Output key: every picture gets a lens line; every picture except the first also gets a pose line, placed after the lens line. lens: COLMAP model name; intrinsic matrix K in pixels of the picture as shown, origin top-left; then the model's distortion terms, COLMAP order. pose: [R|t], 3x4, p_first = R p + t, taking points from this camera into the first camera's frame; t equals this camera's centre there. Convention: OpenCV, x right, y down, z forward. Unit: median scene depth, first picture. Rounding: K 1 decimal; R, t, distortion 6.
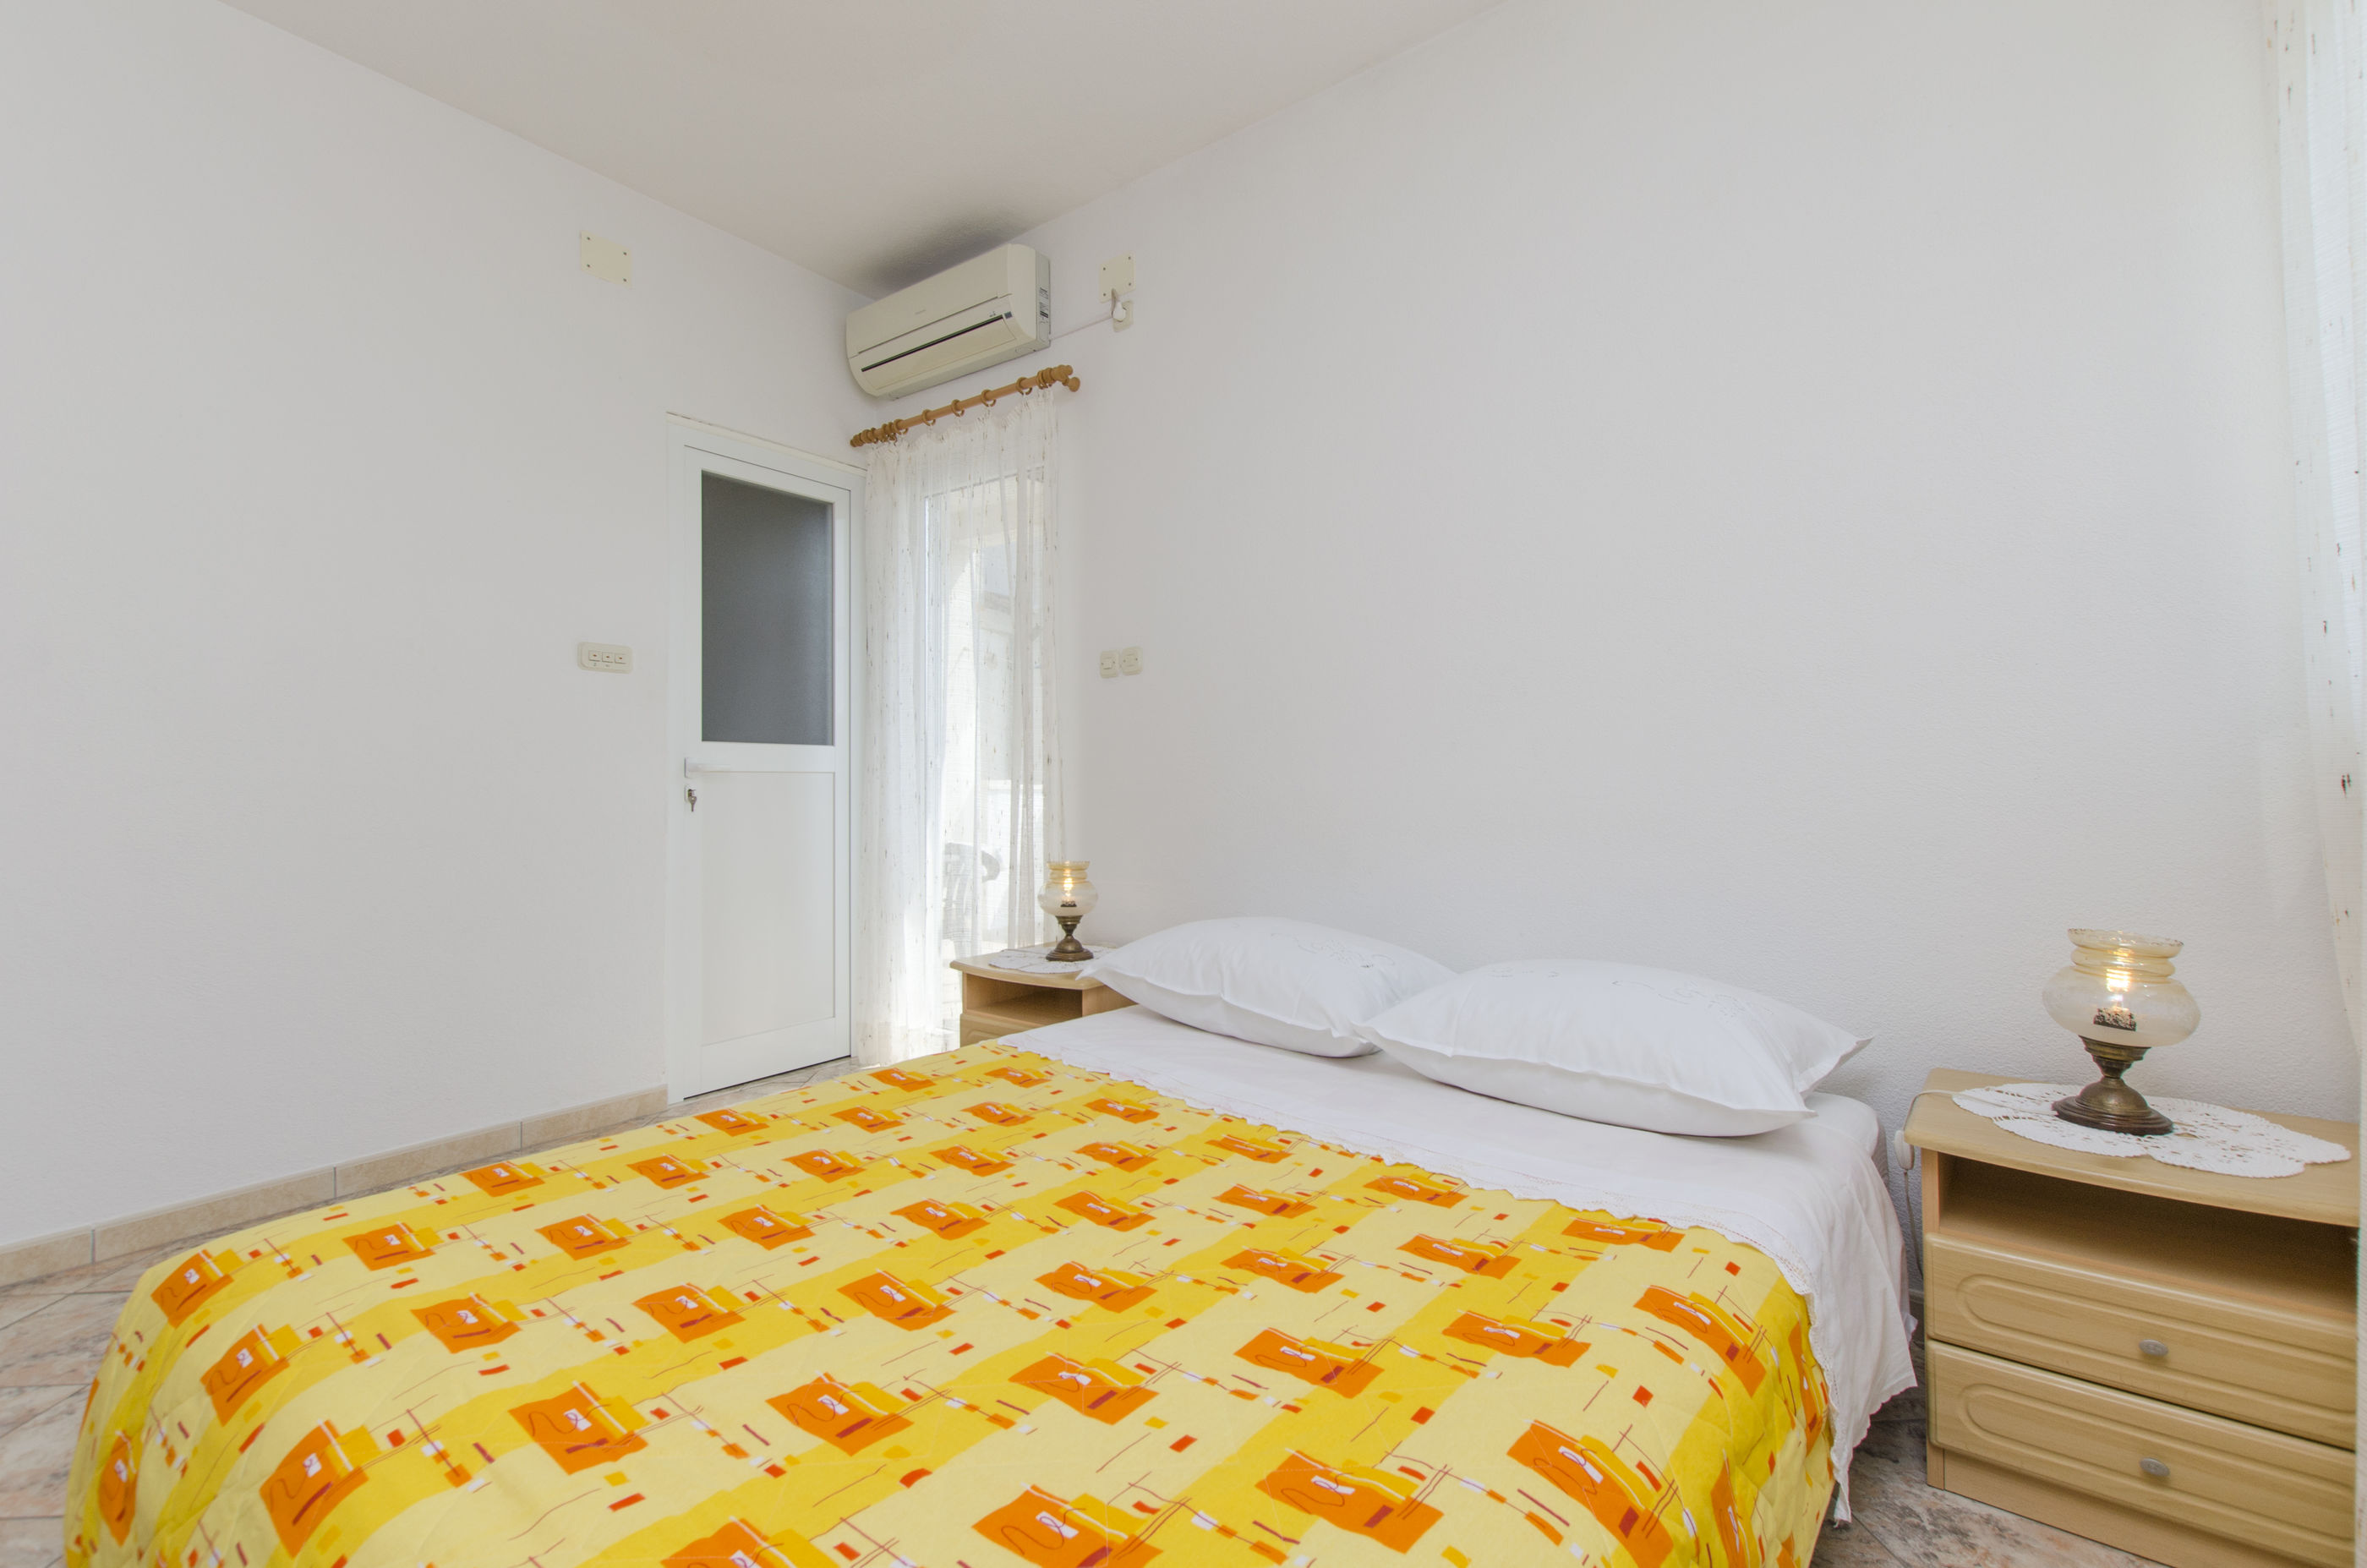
lens RADIAL K [[1023.2, 0, 1187.9], [0, 1023.2, 777.1], [0, 0, 1]] dist [0.010941, -0.004486]
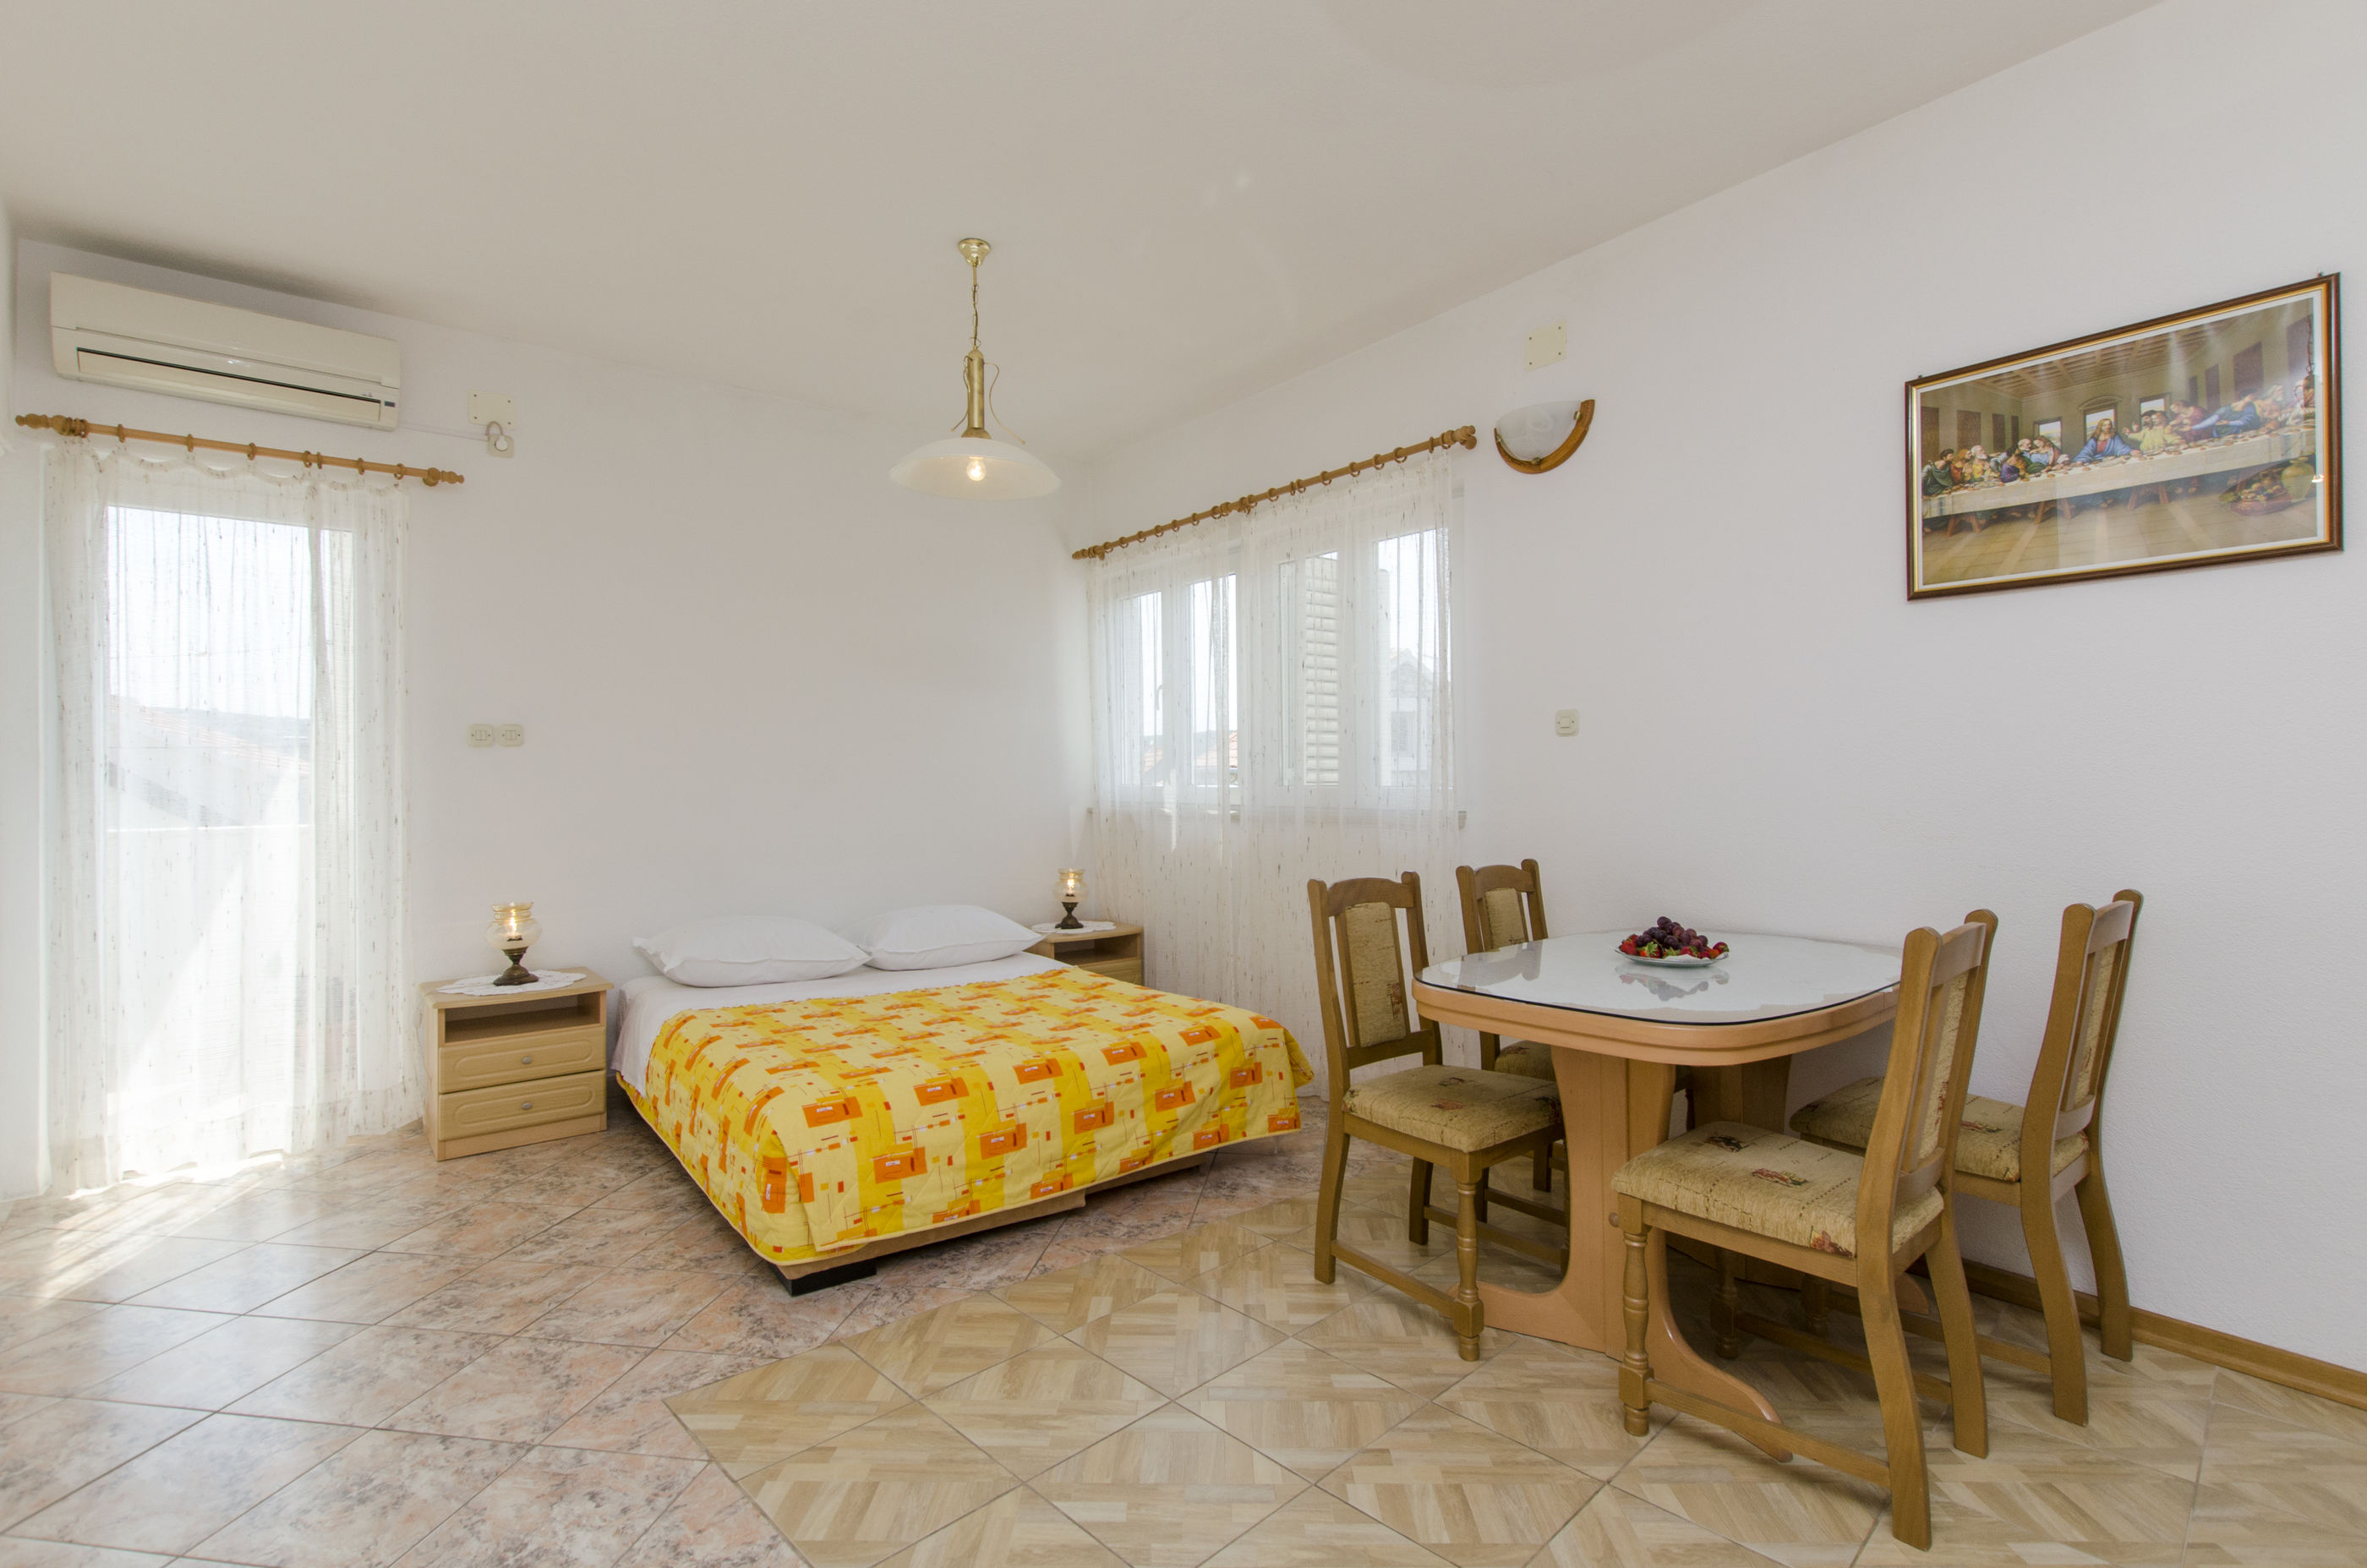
lens RADIAL K [[1099.0, 0, 1178.7], [0, 1099.0, 777.2], [0, 0, 1]] dist [-0.002337, -0.000605]
pose [[0.244199, 0.004155, 0.969716, -1.187466], [0.004148, 0.999977, -0.005329, -0.057255], [-0.969716, 0.005323, 0.244176, -0.081755]]
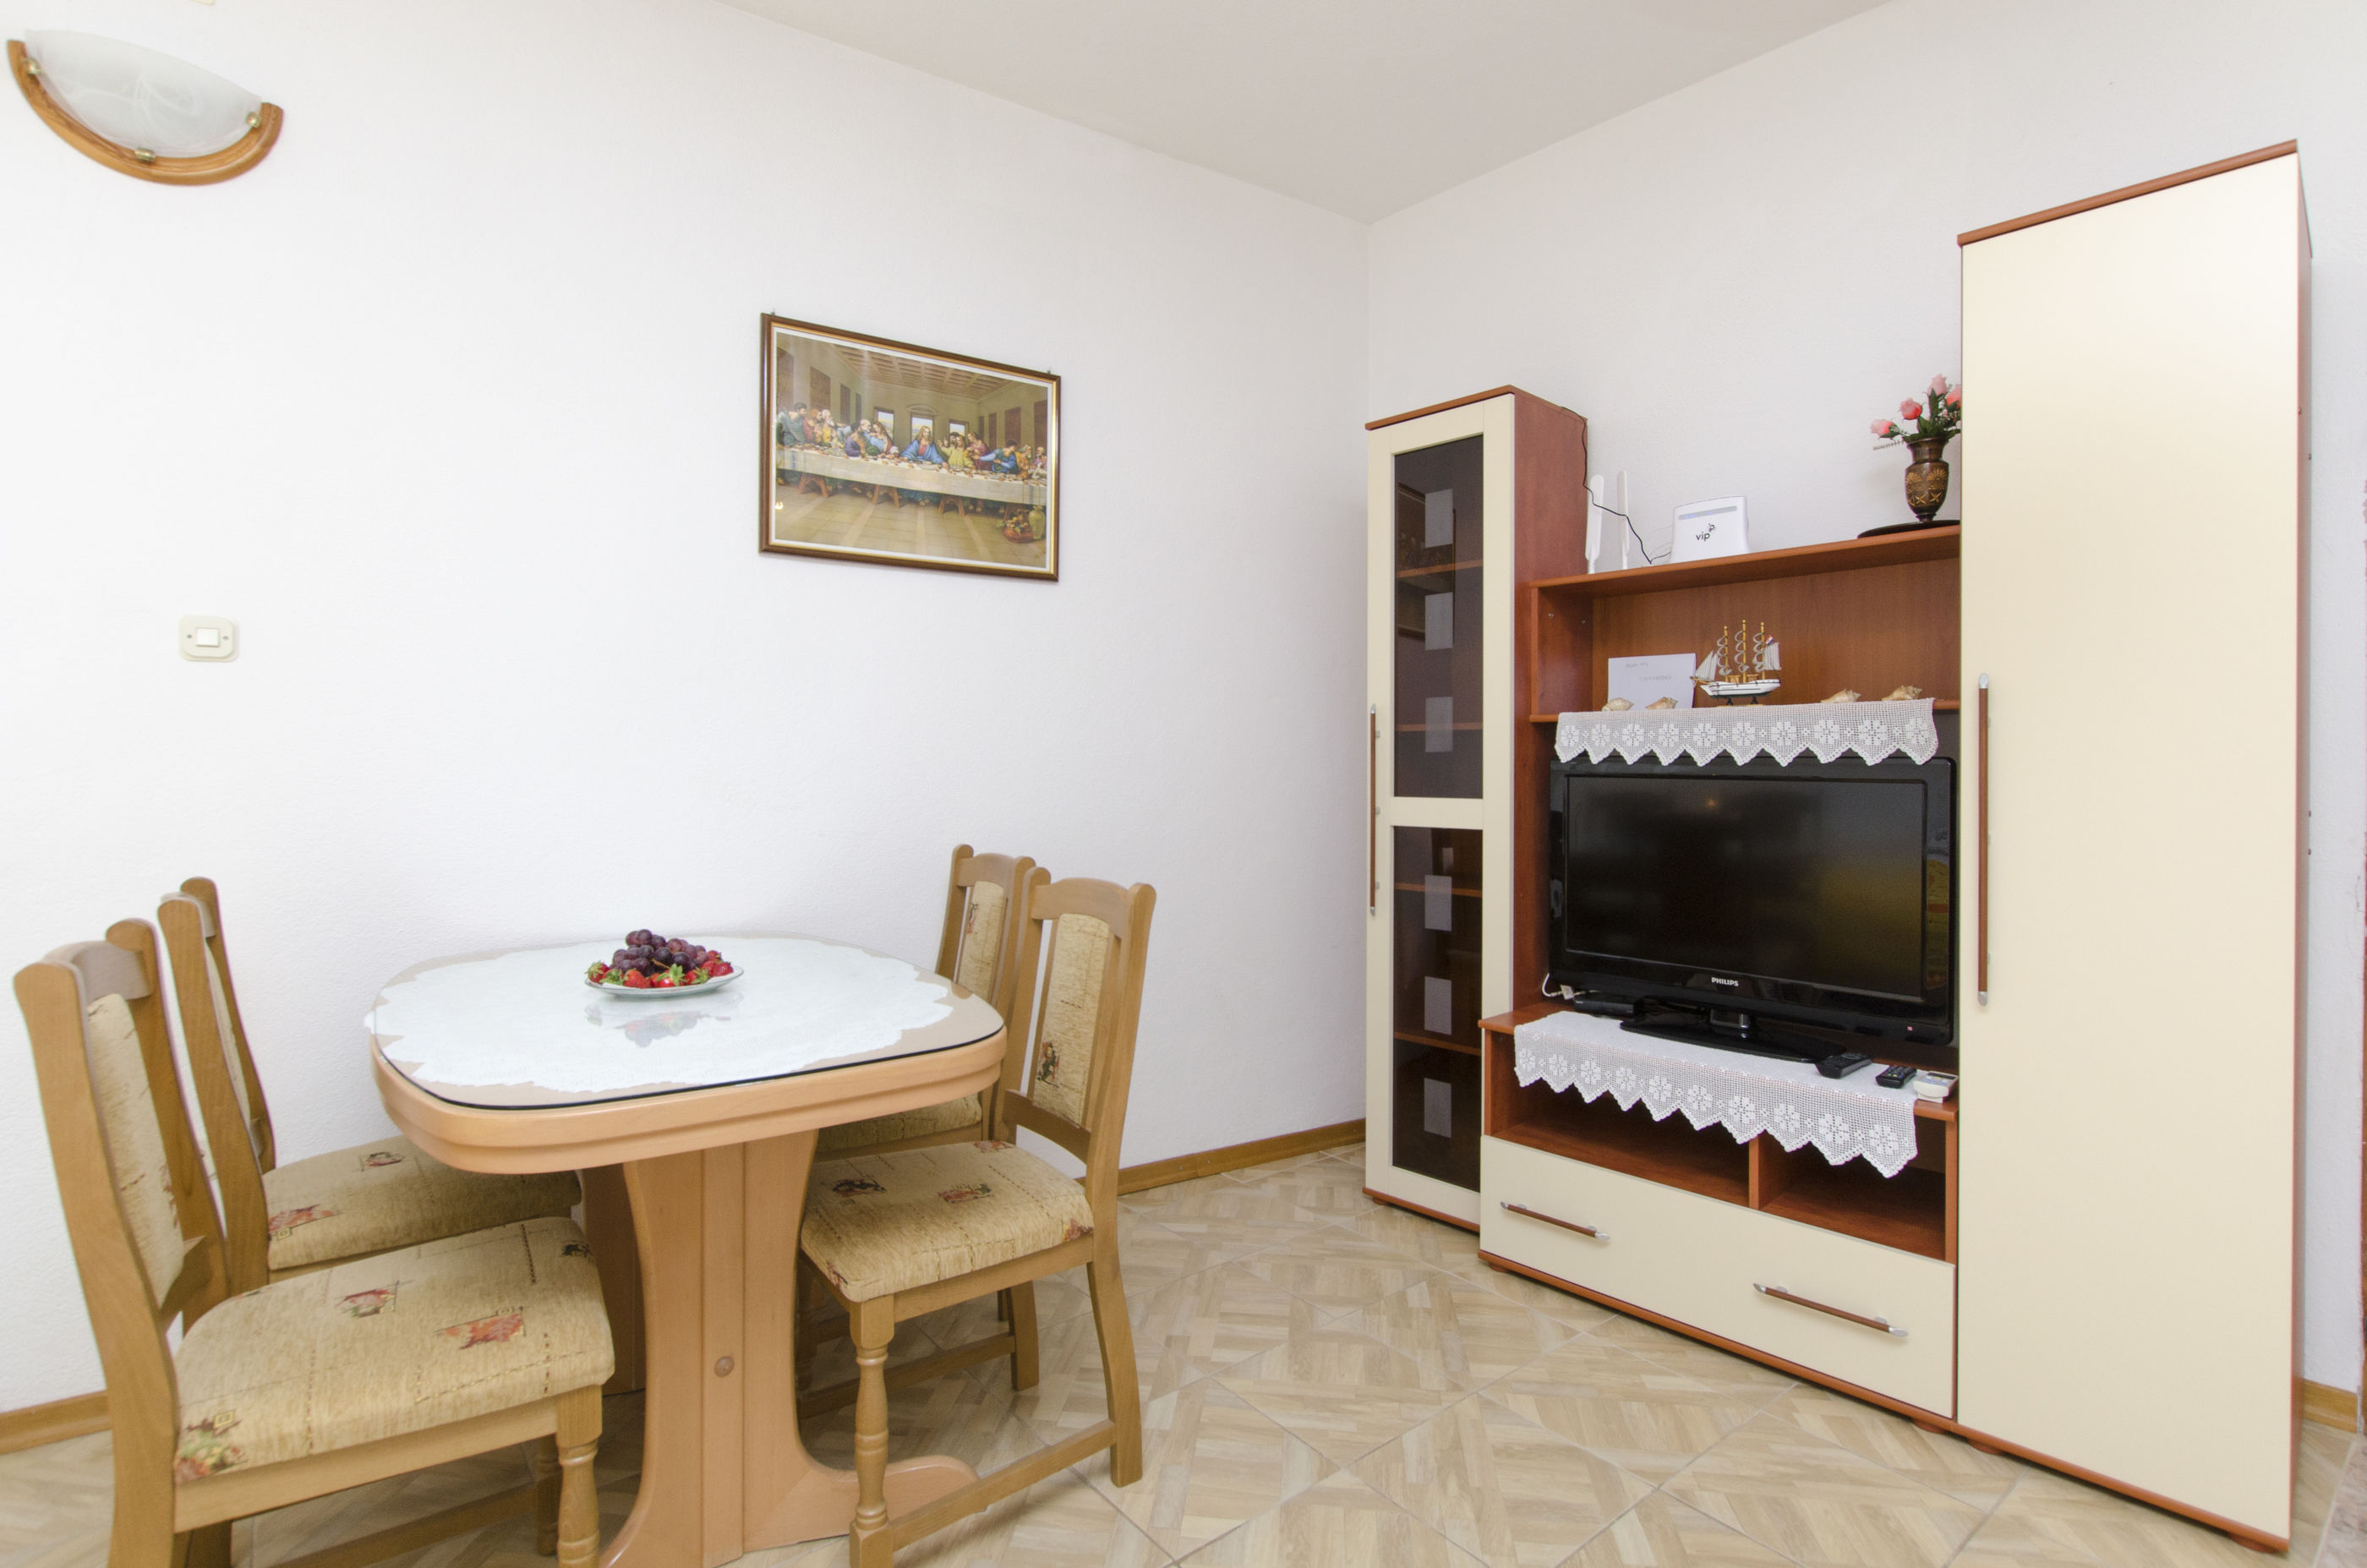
lens RADIAL K [[1132.1, 0, 1191.7], [0, 1132.1, 778.8], [0, 0, 1]] dist [-0.000849, -0.000027]
pose [[-0.943262, -0.010456, 0.331885, -0.763950], [-0.006511, 0.999894, 0.012997, -0.046276], [-0.331986, 0.010099, -0.943230, 0.256064]]
